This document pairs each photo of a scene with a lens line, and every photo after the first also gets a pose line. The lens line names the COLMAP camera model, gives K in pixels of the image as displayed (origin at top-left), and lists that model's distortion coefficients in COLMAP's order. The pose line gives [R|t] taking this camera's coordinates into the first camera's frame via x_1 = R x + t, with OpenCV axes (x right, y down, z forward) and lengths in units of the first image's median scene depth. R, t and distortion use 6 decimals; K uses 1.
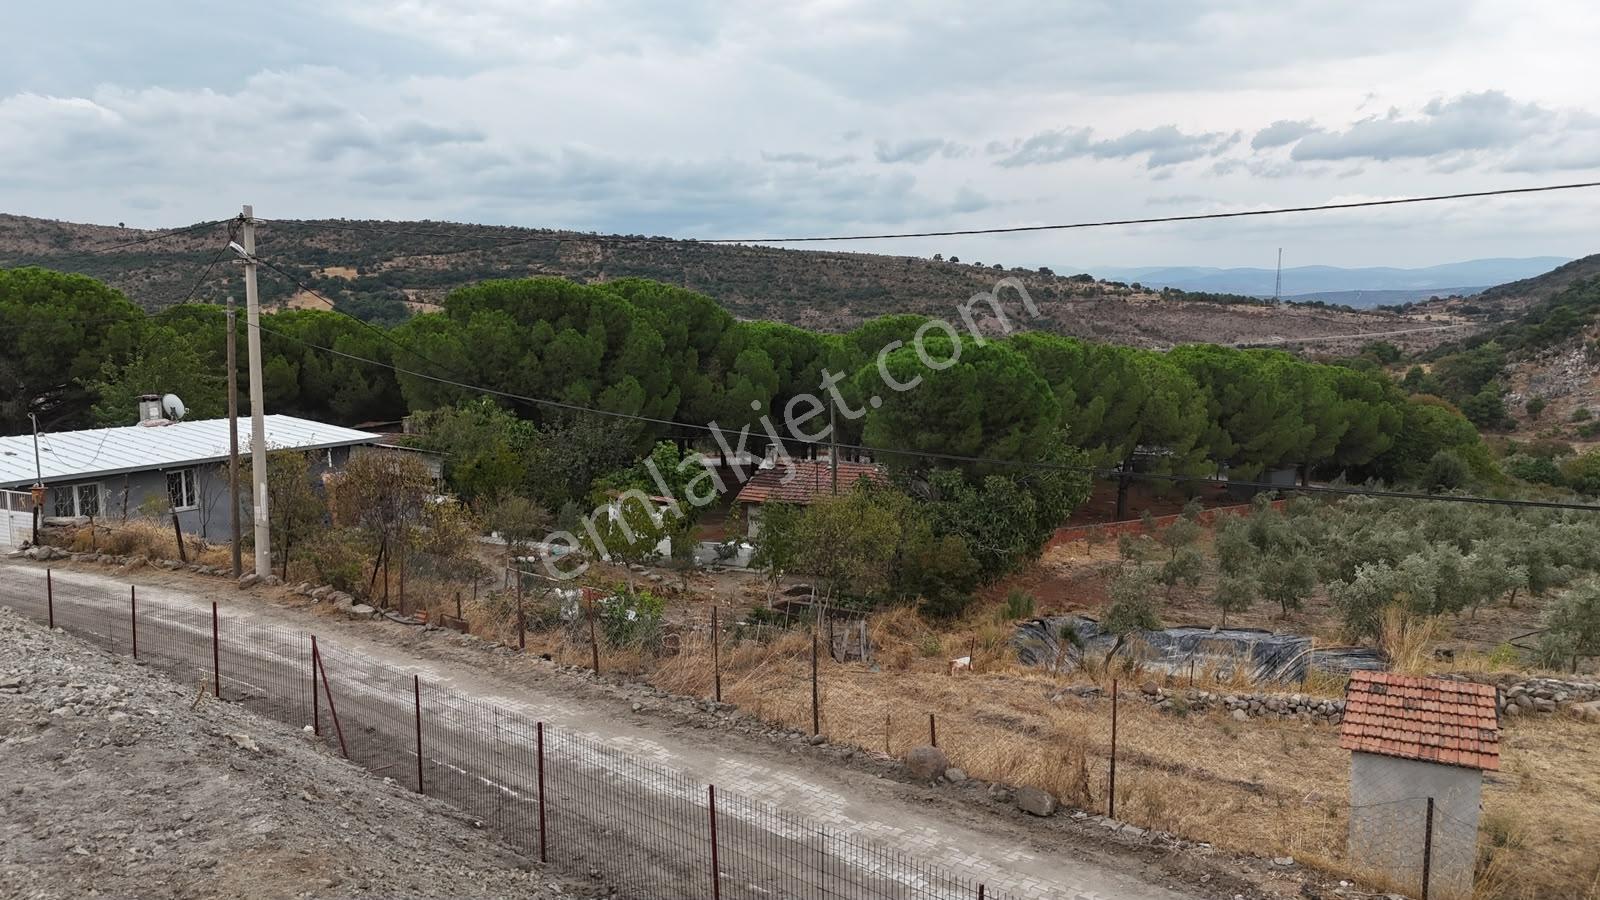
lens RADIAL K [[1174.2, 0, 799.9], [0, 1174.2, 453.0], [0, 0, 1]] dist [0.083856, -0.085168]
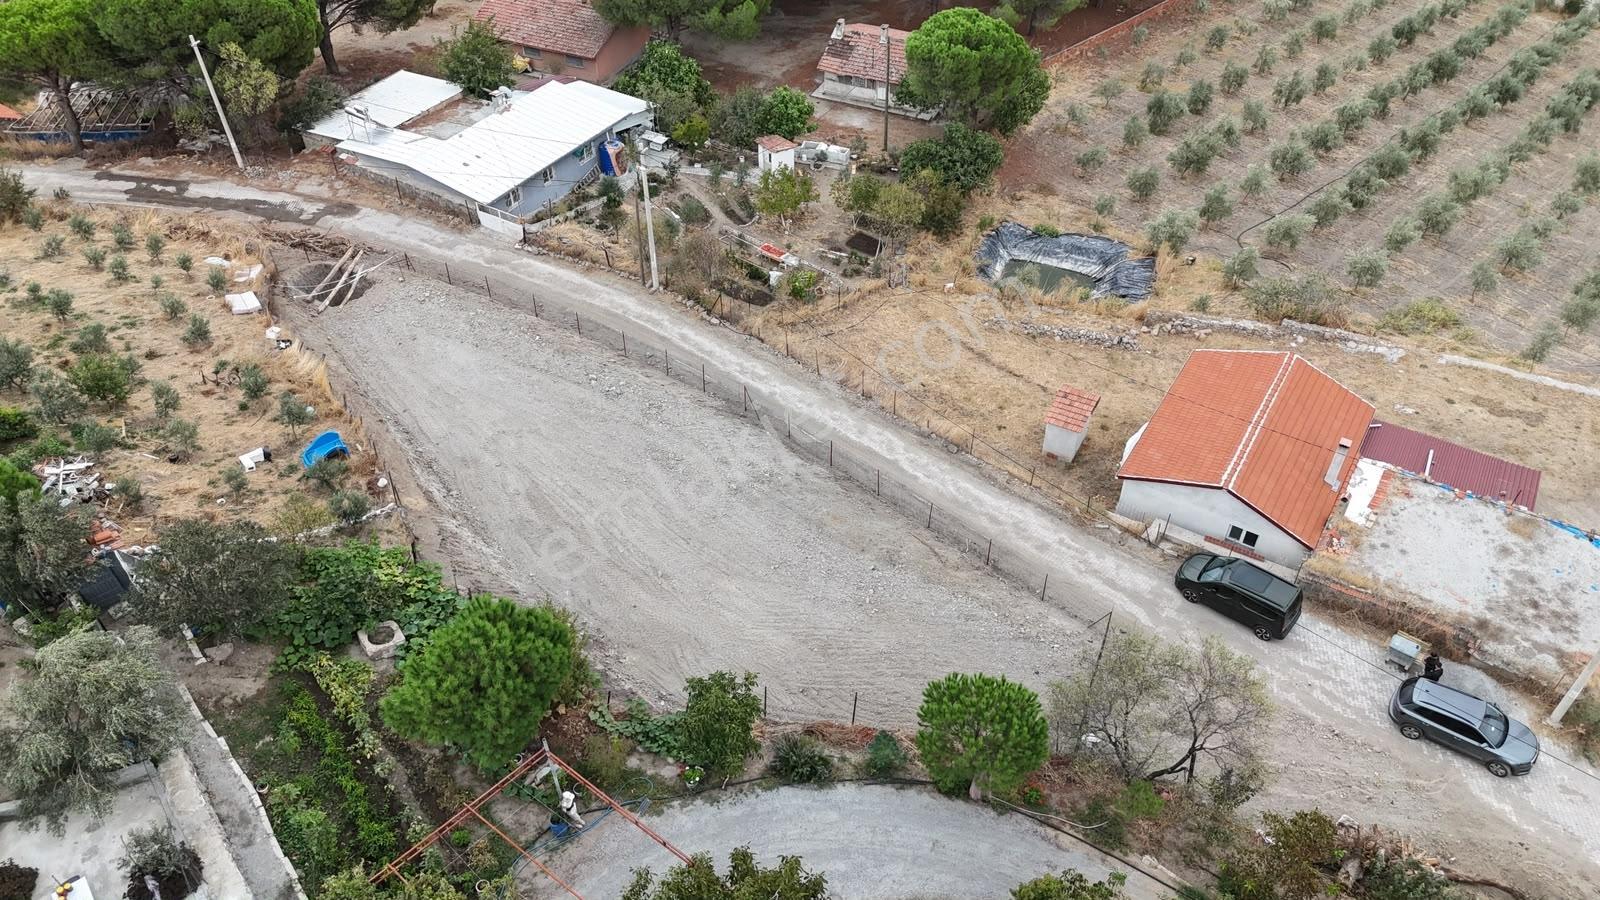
lens RADIAL K [[1174.2, 0, 797.5], [0, 1174.2, 454.3], [0, 0, 1]] dist [0.083856, -0.085168]
pose [[0.999948, 0.001892, -0.010030, -0.043619], [0.004435, 0.804551, 0.593867, -0.315361], [0.009193, -0.593881, 0.804500, -0.337673]]
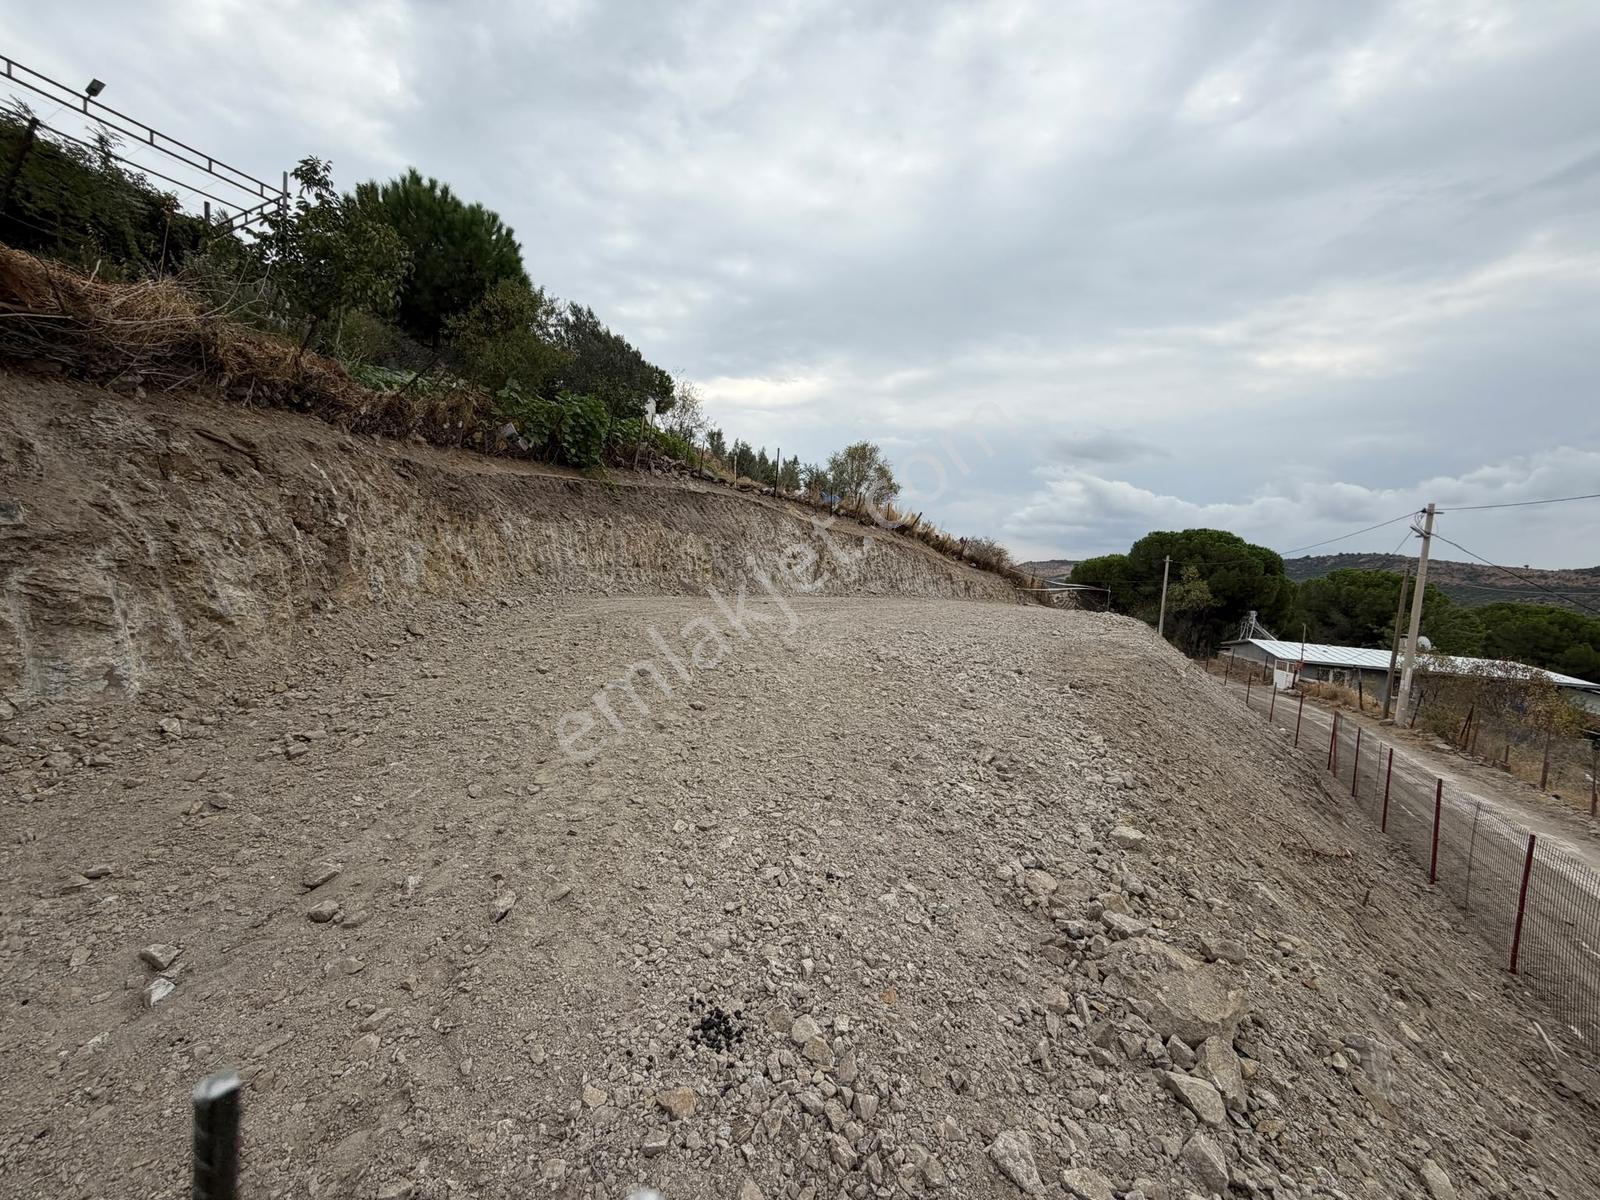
lens RADIAL K [[634.3, 0, 796.3], [0, 634.3, 602.5], [0, 0, 1]] dist [0.000190, 0.000099]
pose [[0.204034, 0.063616, -0.976895, 0.071666], [-0.190645, 0.981364, 0.024089, 0.023800], [0.960221, 0.181325, 0.212360, -0.009229]]
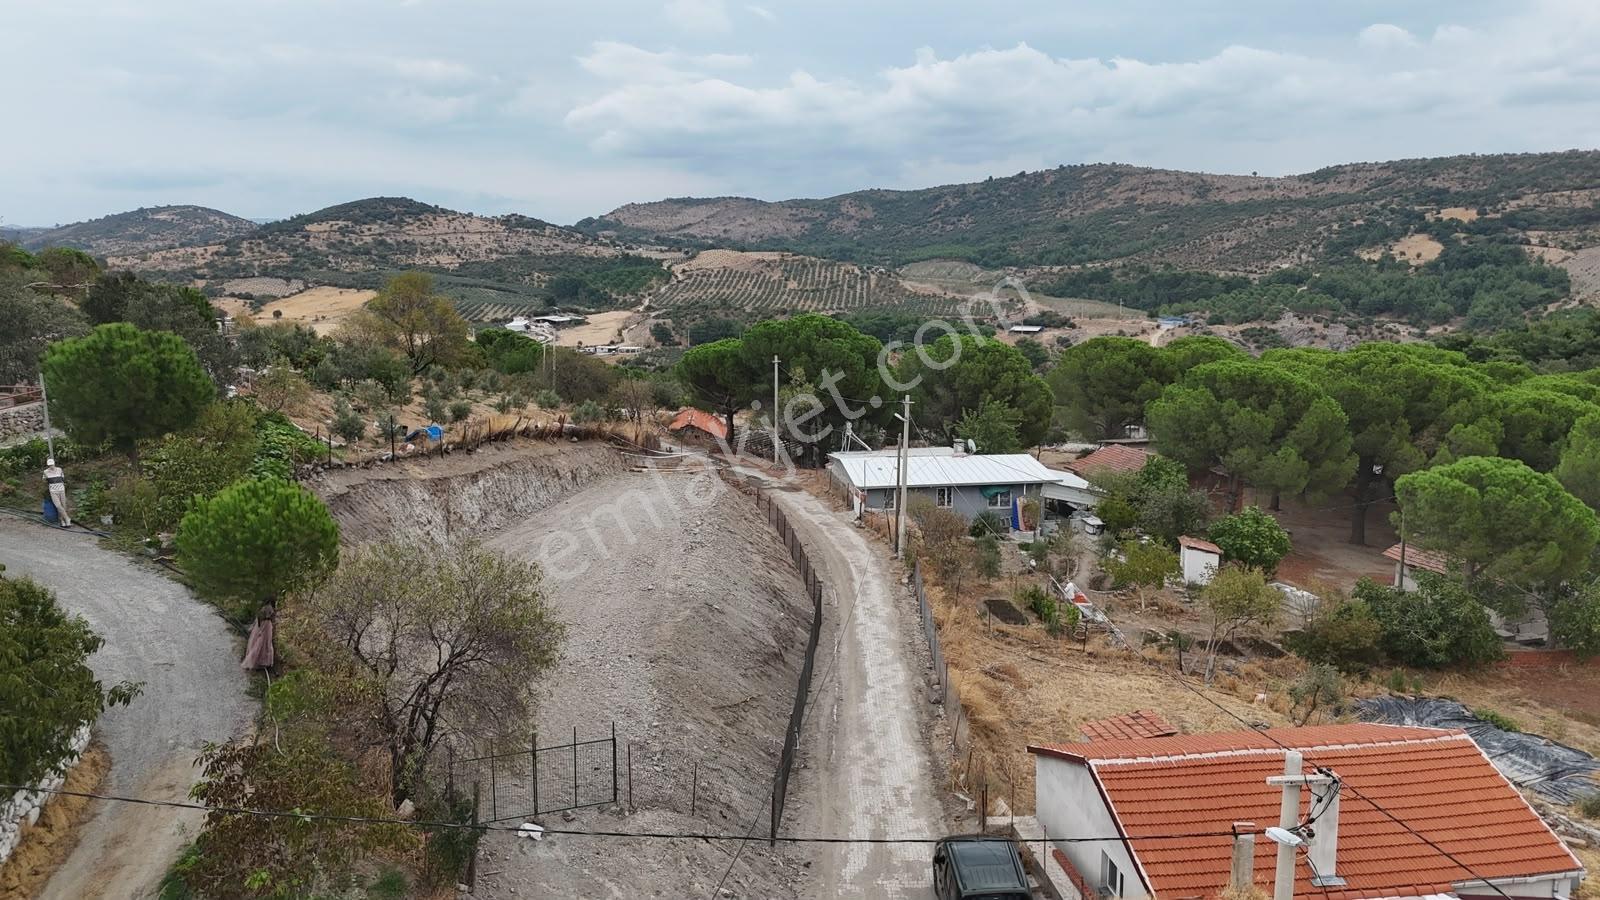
lens RADIAL K [[1174.2, 0, 800.9], [0, 1174.2, 451.6], [0, 0, 1]] dist [0.083856, -0.085168]
pose [[0.641180, 0.132076, -0.755940, 0.332701], [-0.092759, 0.991194, 0.094502, -0.087742], [0.761764, 0.009527, 0.647784, -0.181165]]
